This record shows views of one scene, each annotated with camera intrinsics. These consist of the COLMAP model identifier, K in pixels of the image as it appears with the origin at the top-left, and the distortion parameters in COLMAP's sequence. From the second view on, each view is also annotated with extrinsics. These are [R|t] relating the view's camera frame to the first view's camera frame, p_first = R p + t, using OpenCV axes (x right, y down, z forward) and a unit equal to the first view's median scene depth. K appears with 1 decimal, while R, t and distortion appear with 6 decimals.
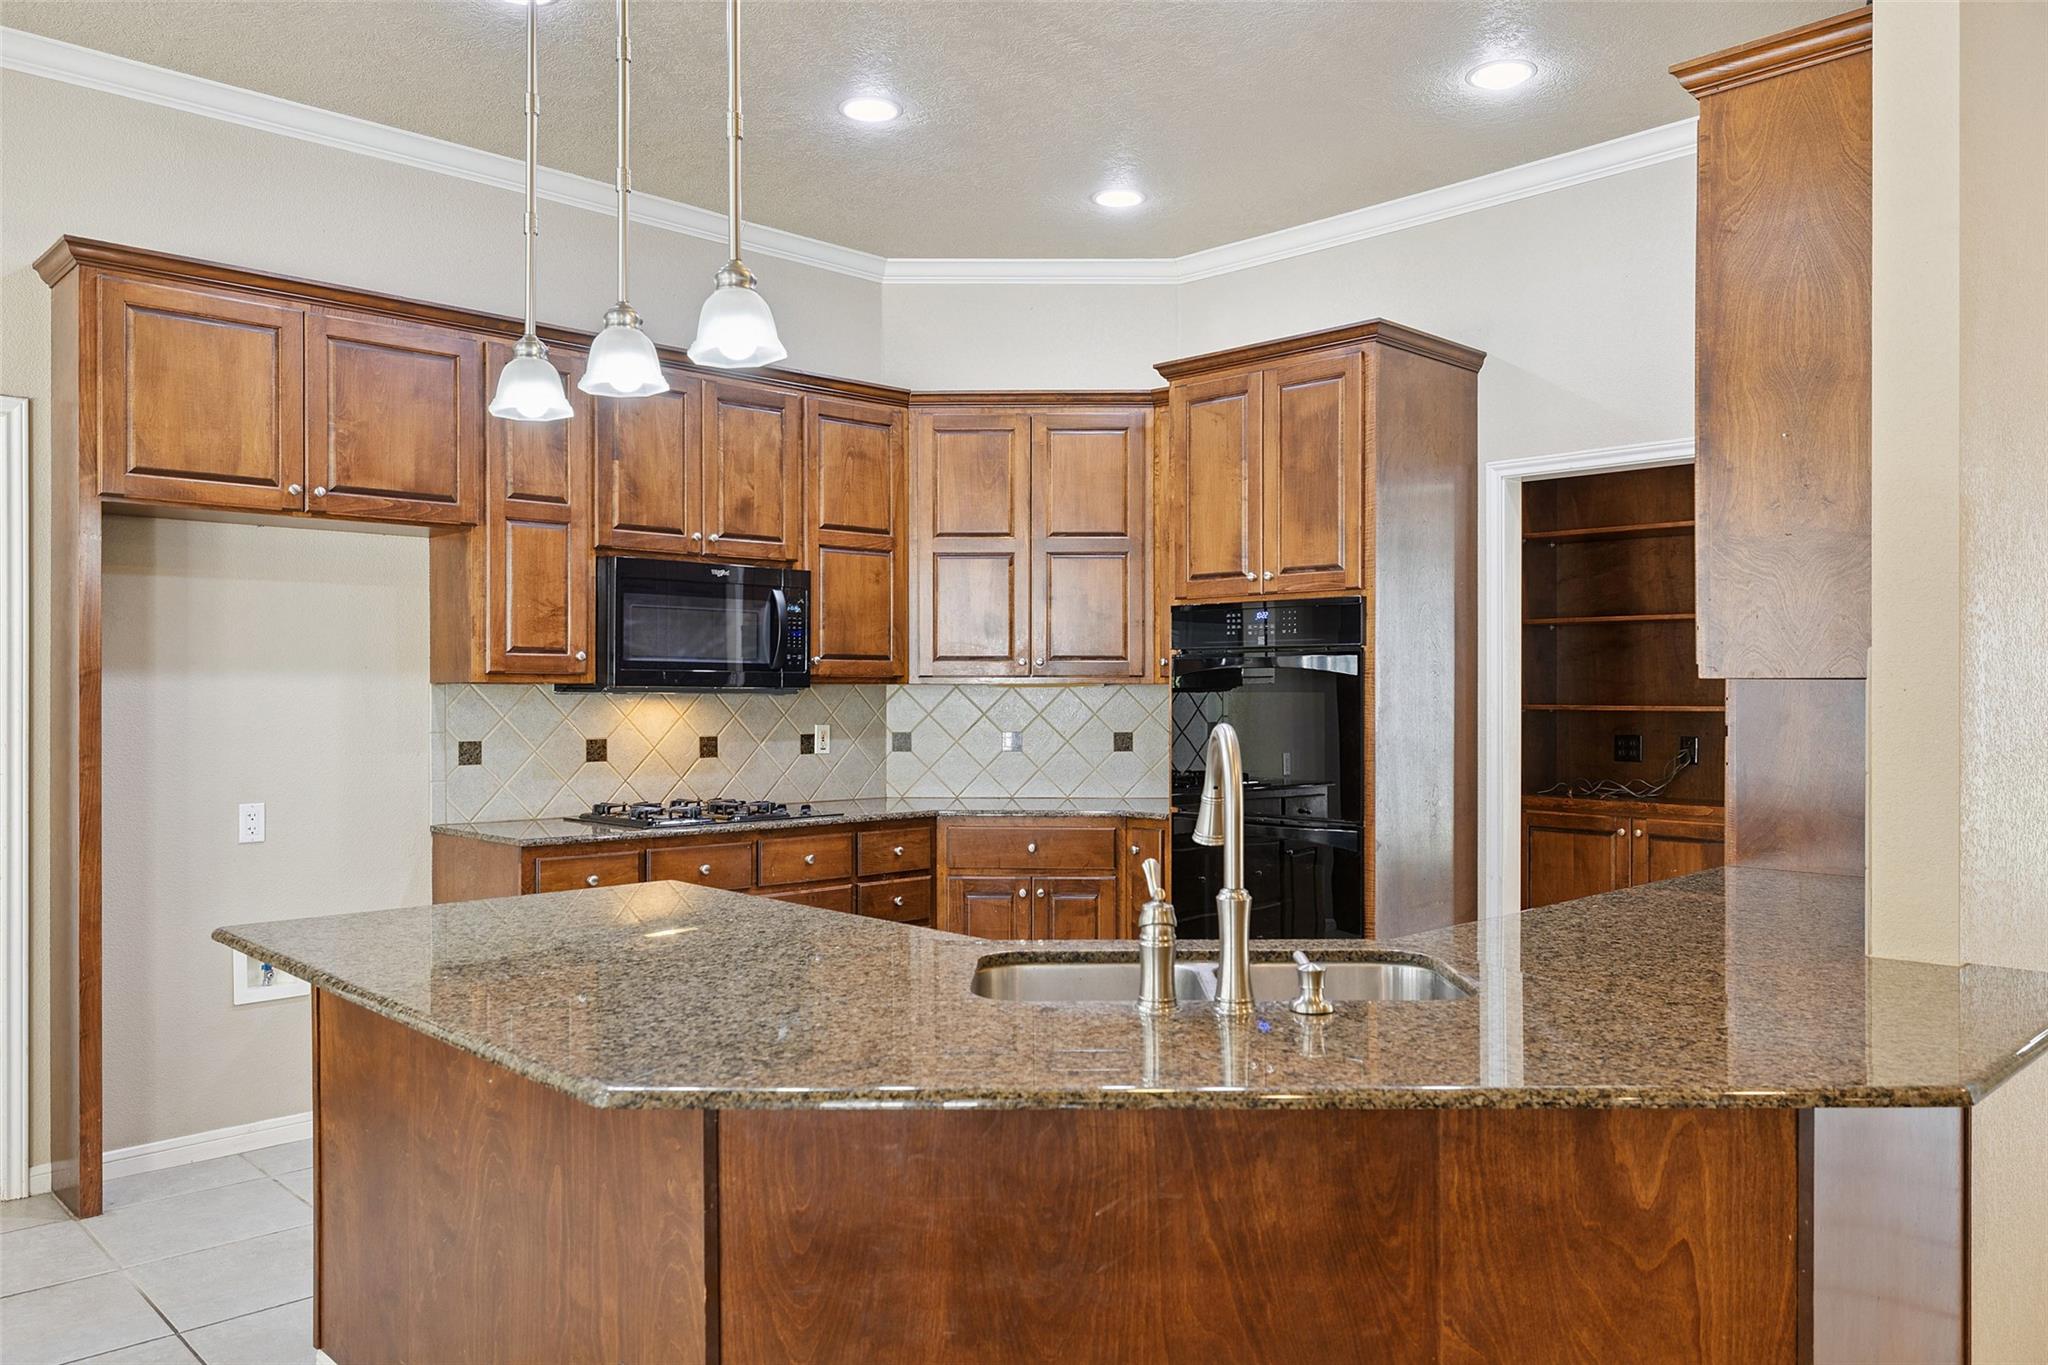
lens RADIAL K [[1458.9, 0, 1032.8], [0, 1458.9, 687.7], [0, 0, 1]] dist [-0.005538, -0.001813]
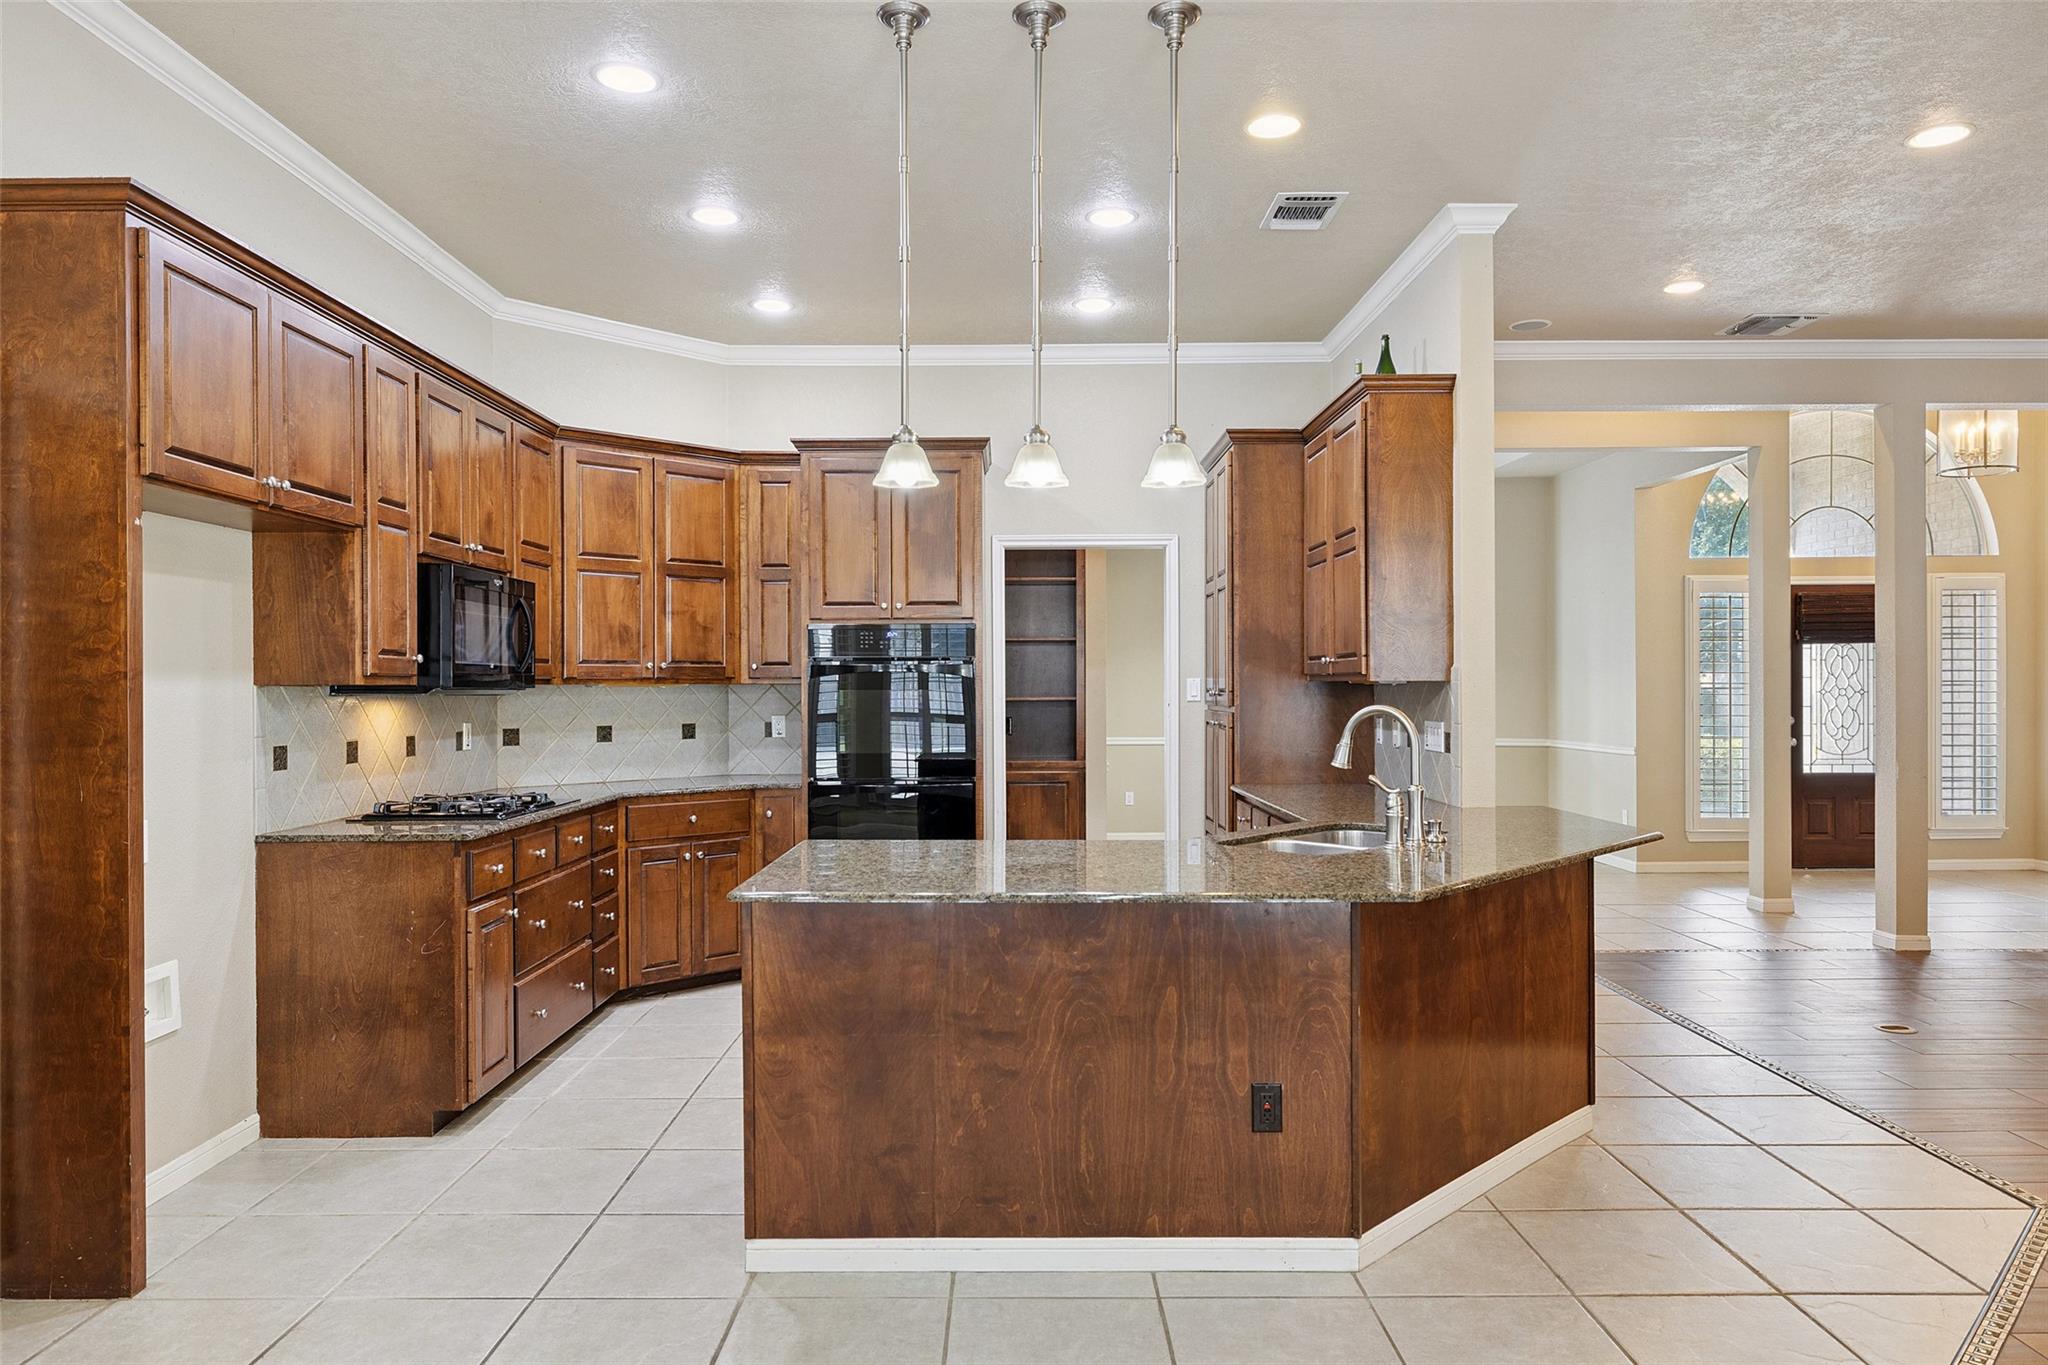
lens RADIAL K [[1296.6, 0, 1013.5], [0, 1296.6, 681.8], [0, 0, 1]] dist [0.000764, 0.001162]
pose [[0.701421, -0.001484, 0.712745, -0.606861], [0.003243, 0.999994, -0.001110, -0.002708], [-0.712739, 0.003090, 0.701422, 0.050496]]
